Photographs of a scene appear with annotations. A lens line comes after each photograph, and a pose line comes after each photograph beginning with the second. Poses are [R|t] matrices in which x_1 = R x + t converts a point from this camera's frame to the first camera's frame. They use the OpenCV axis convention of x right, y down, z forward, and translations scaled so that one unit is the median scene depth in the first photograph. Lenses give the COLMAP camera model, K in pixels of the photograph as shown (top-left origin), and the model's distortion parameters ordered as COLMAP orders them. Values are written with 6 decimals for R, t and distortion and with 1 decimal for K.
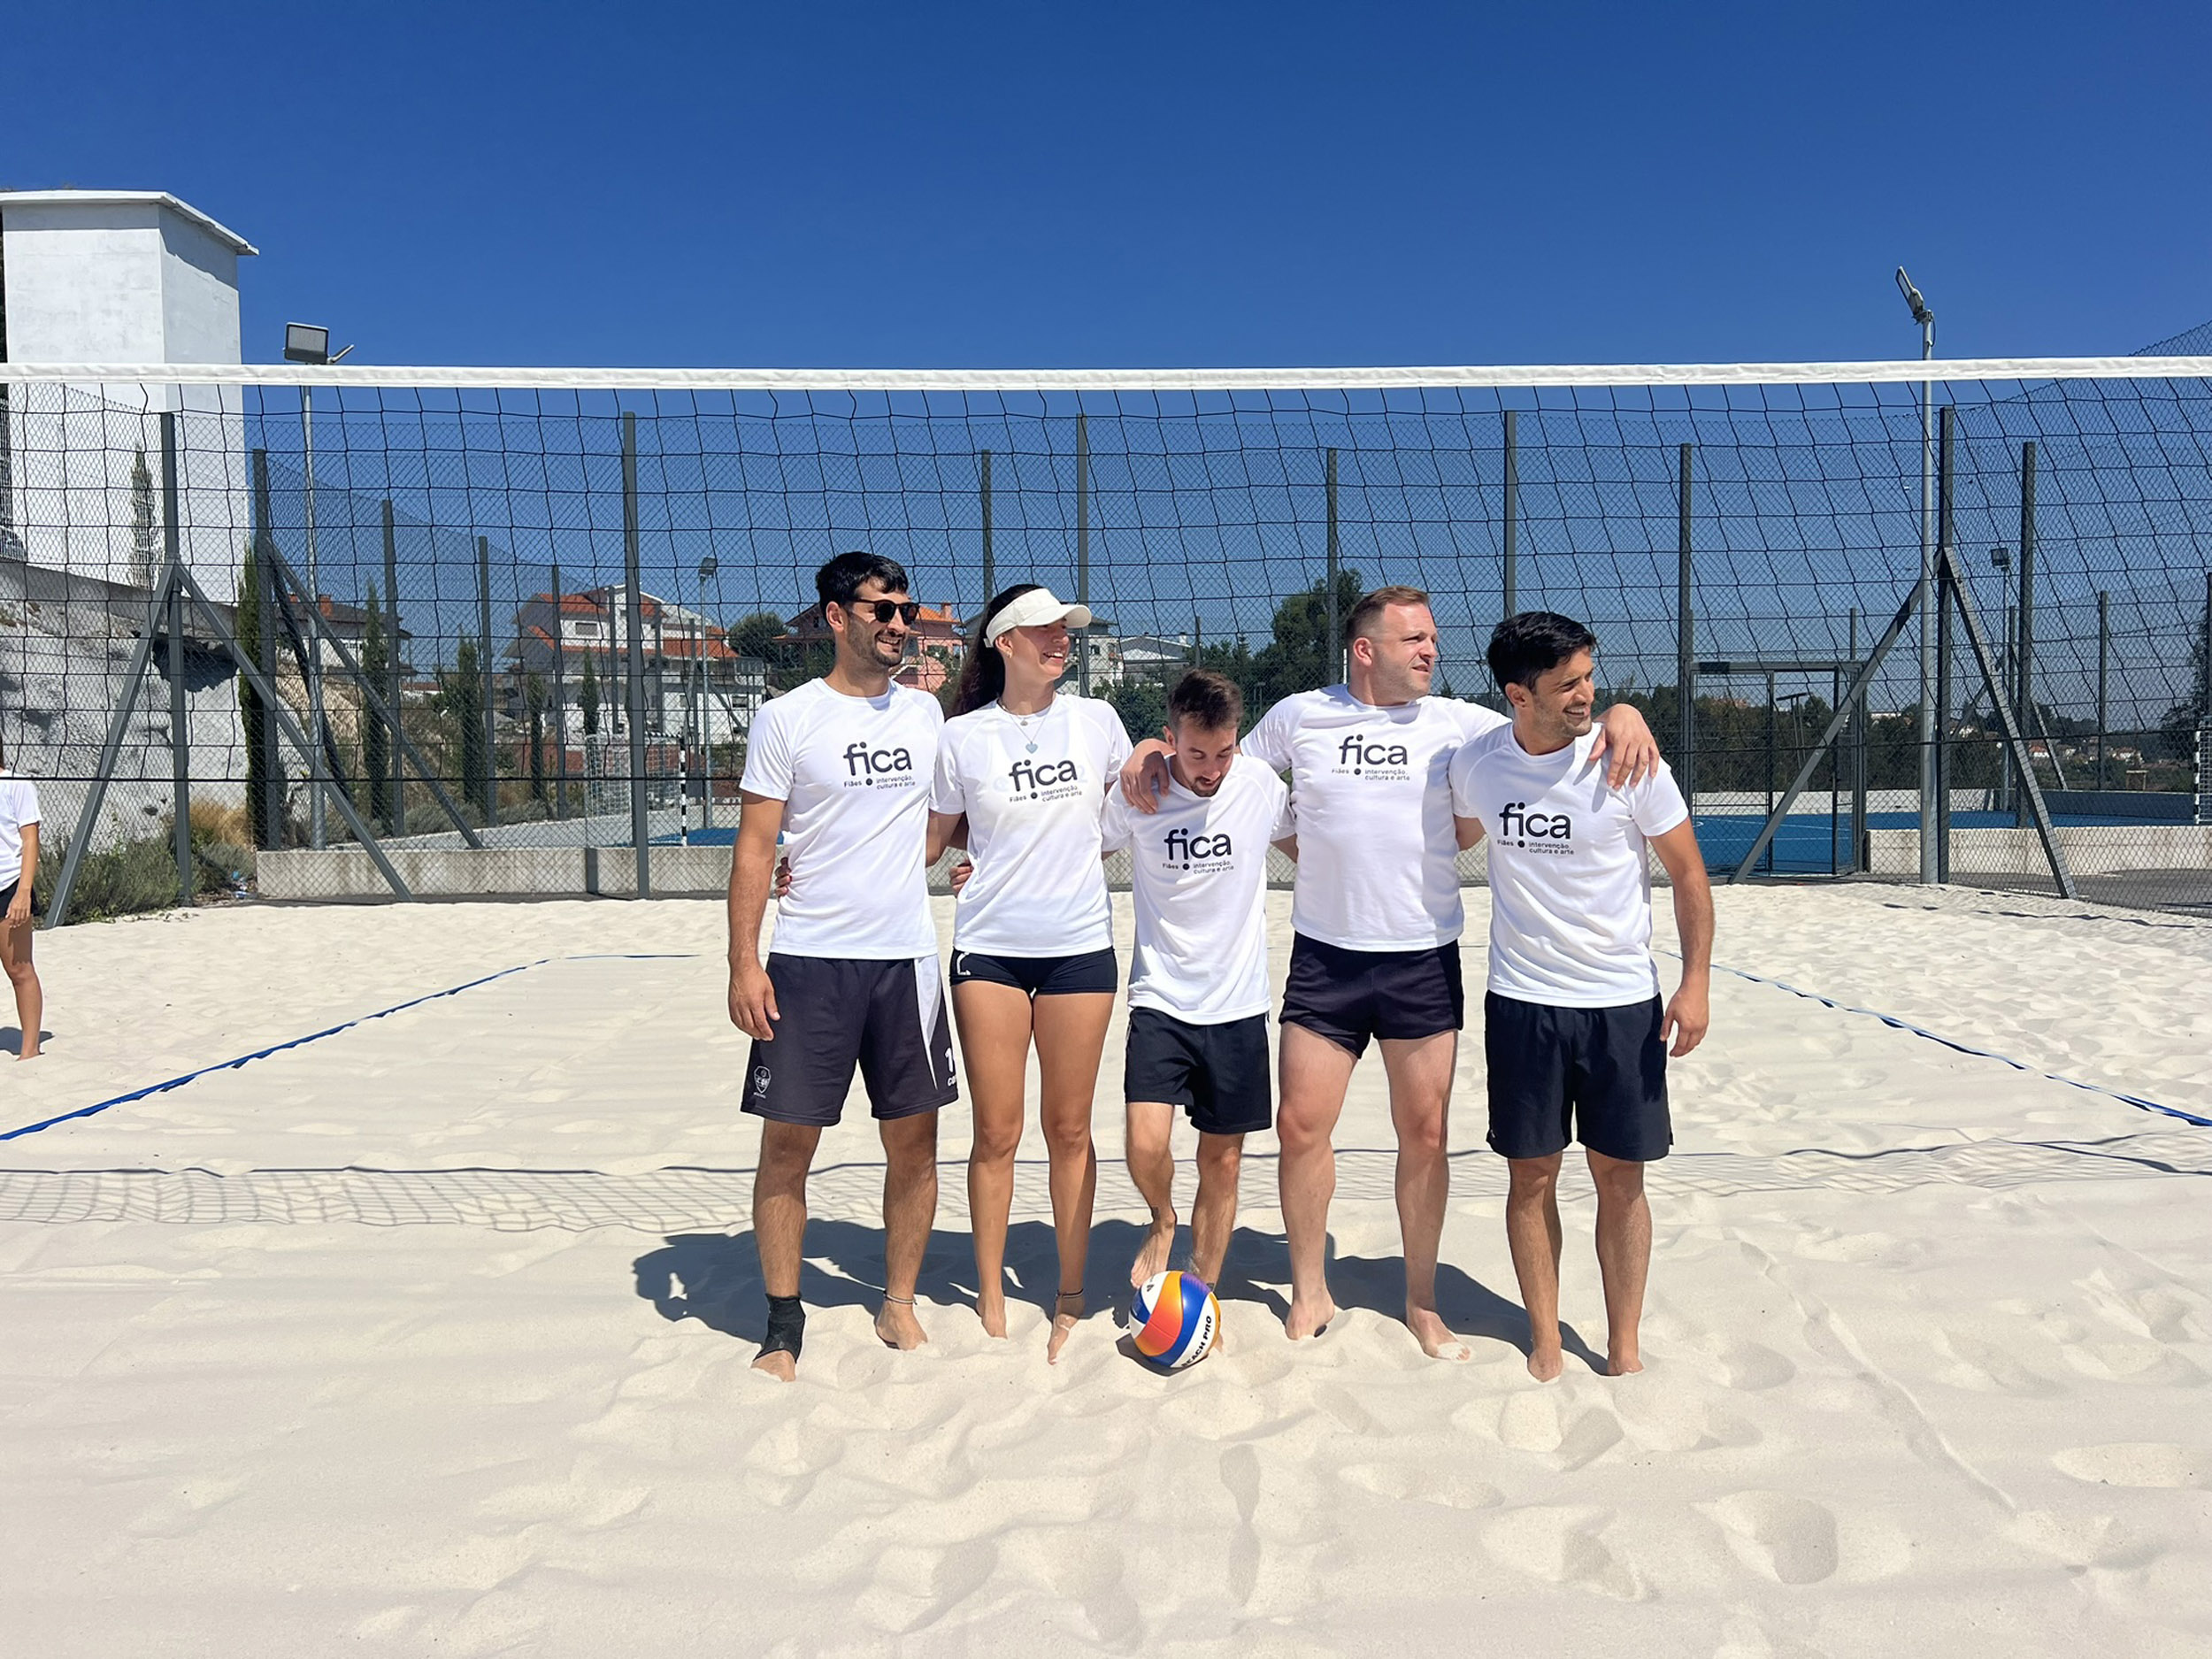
lens RADIAL K [[1694.6, 0, 1081.6], [0, 1694.6, 824.6], [0, 0, 1]] dist [0.061742, -0.067614]
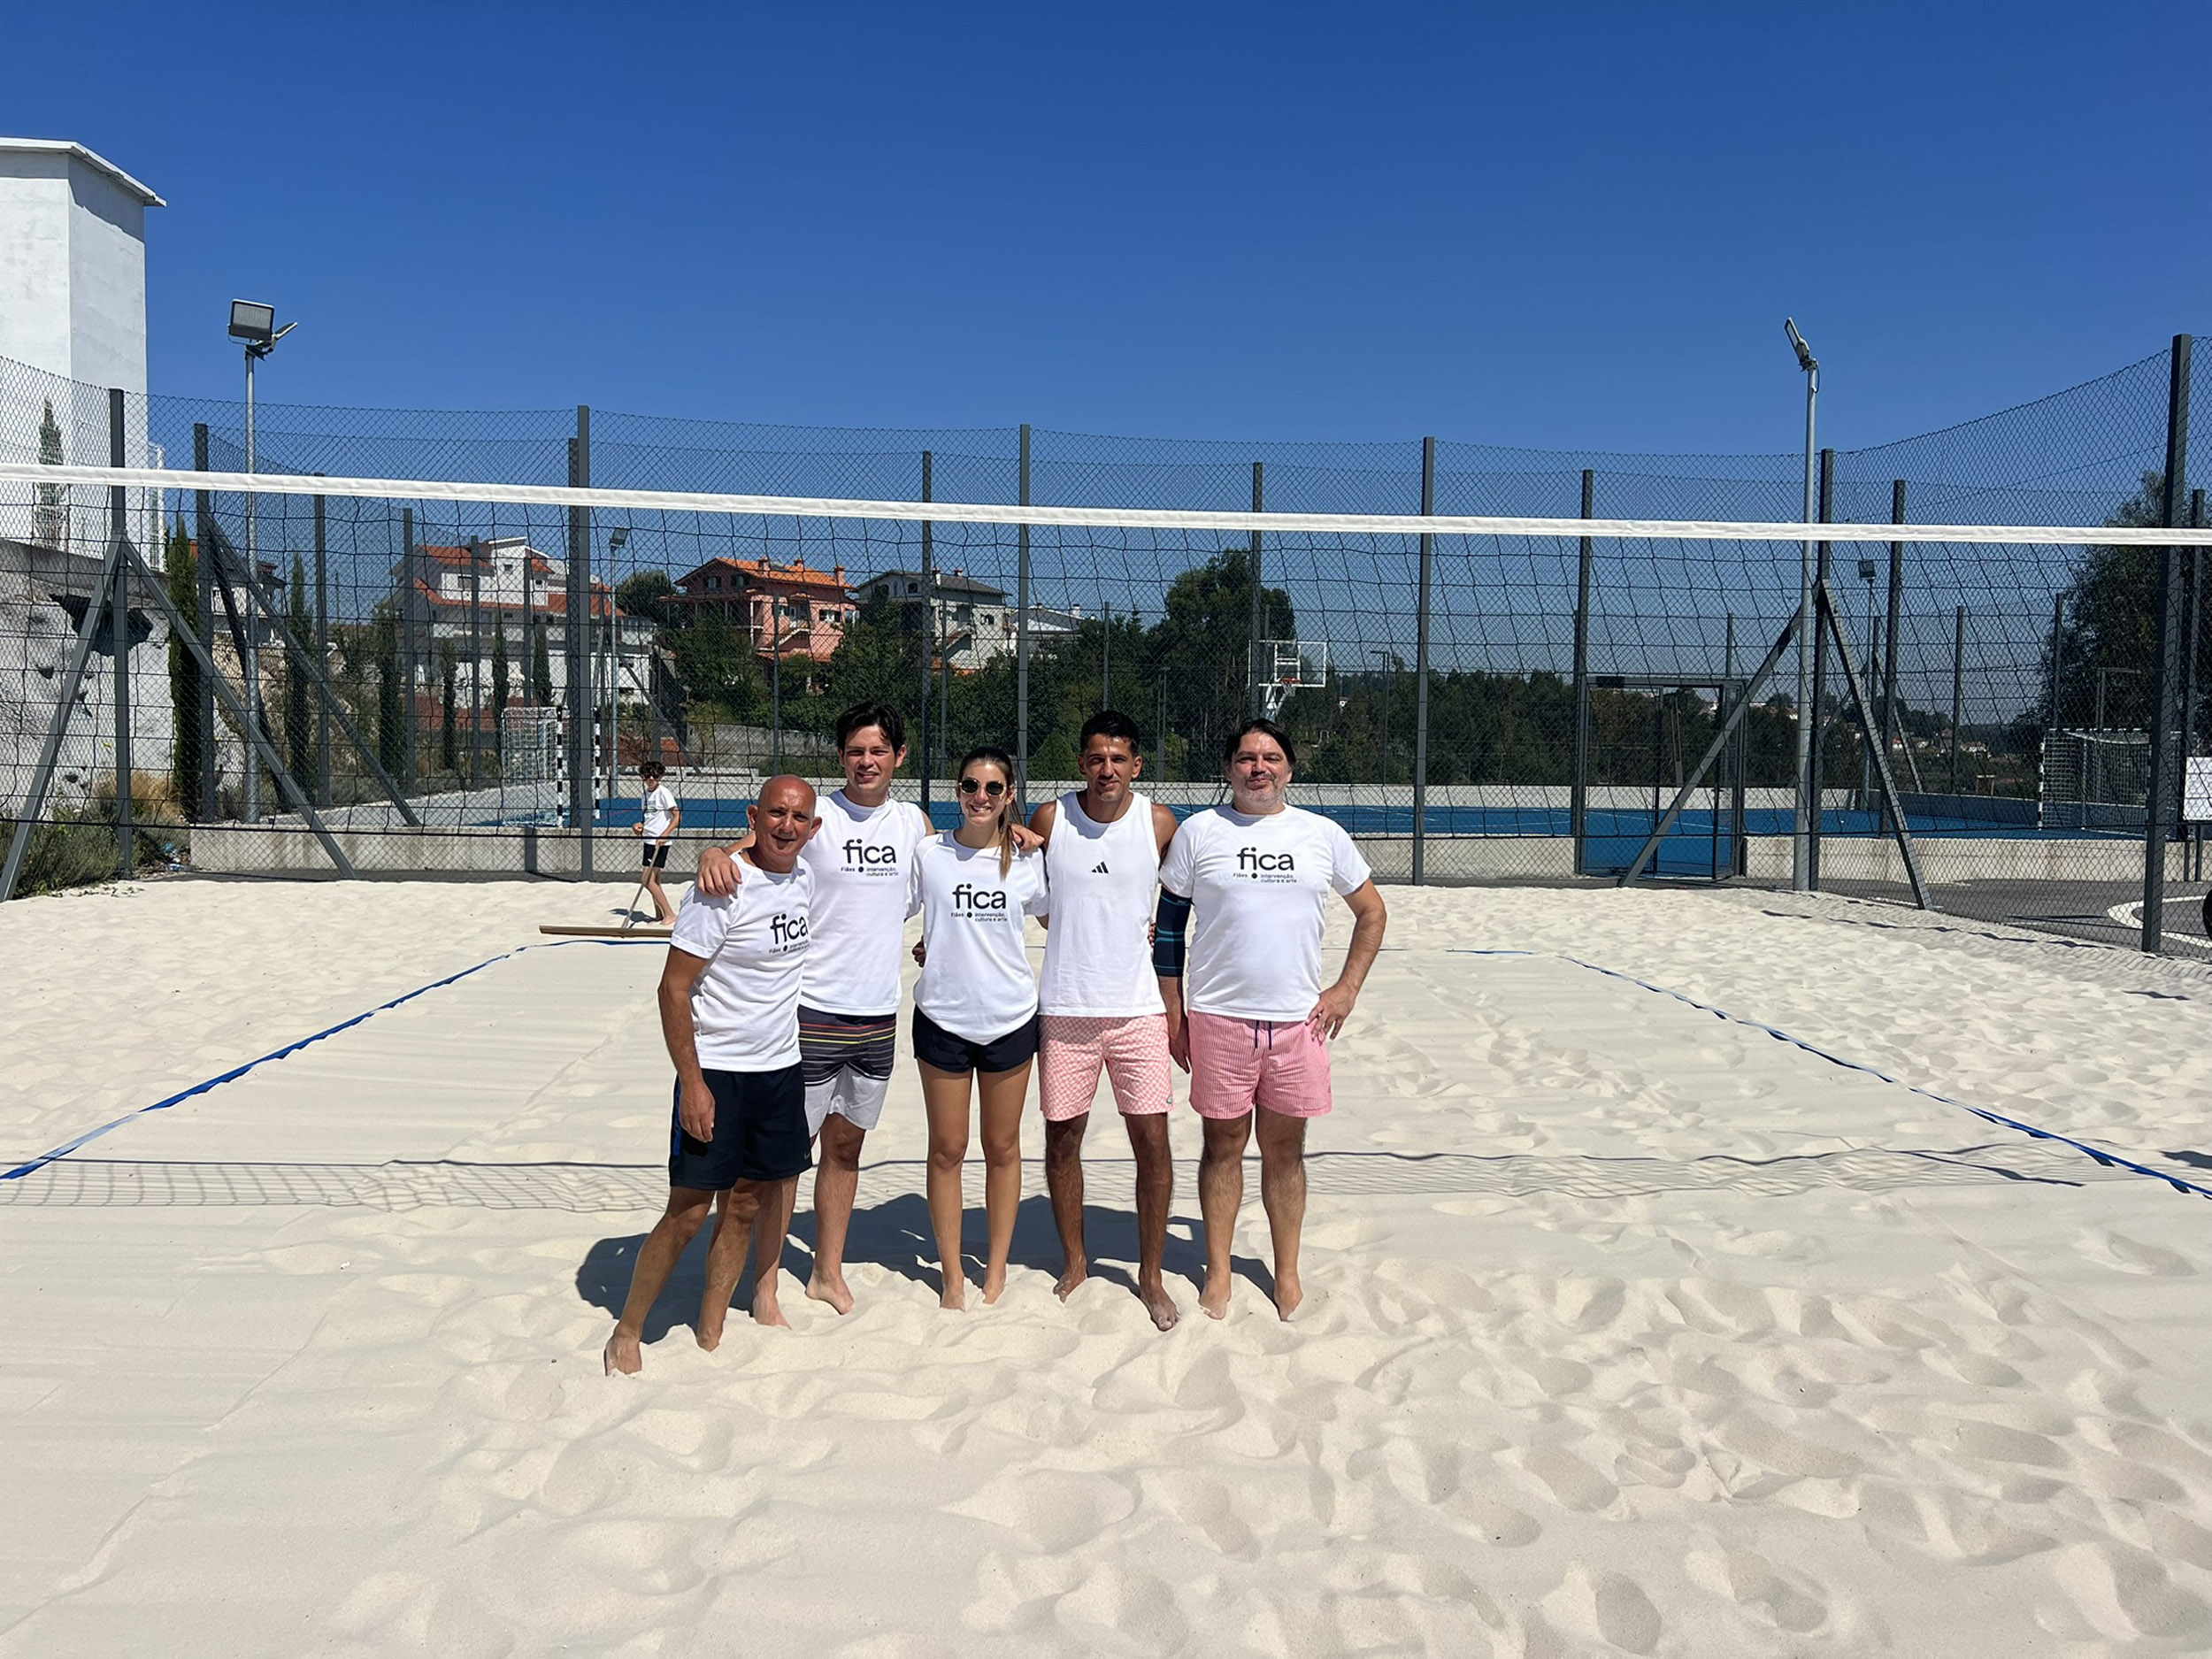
lens RADIAL K [[1694.6, 0, 1081.6], [0, 1694.6, 824.6], [0, 0, 1]] dist [0.061742, -0.067614]
pose [[0.997505, 0.021897, 0.067118, -0.062456], [-0.023125, 0.999578, 0.017575, -0.031801], [-0.066705, -0.019083, 0.997590, -0.090598]]
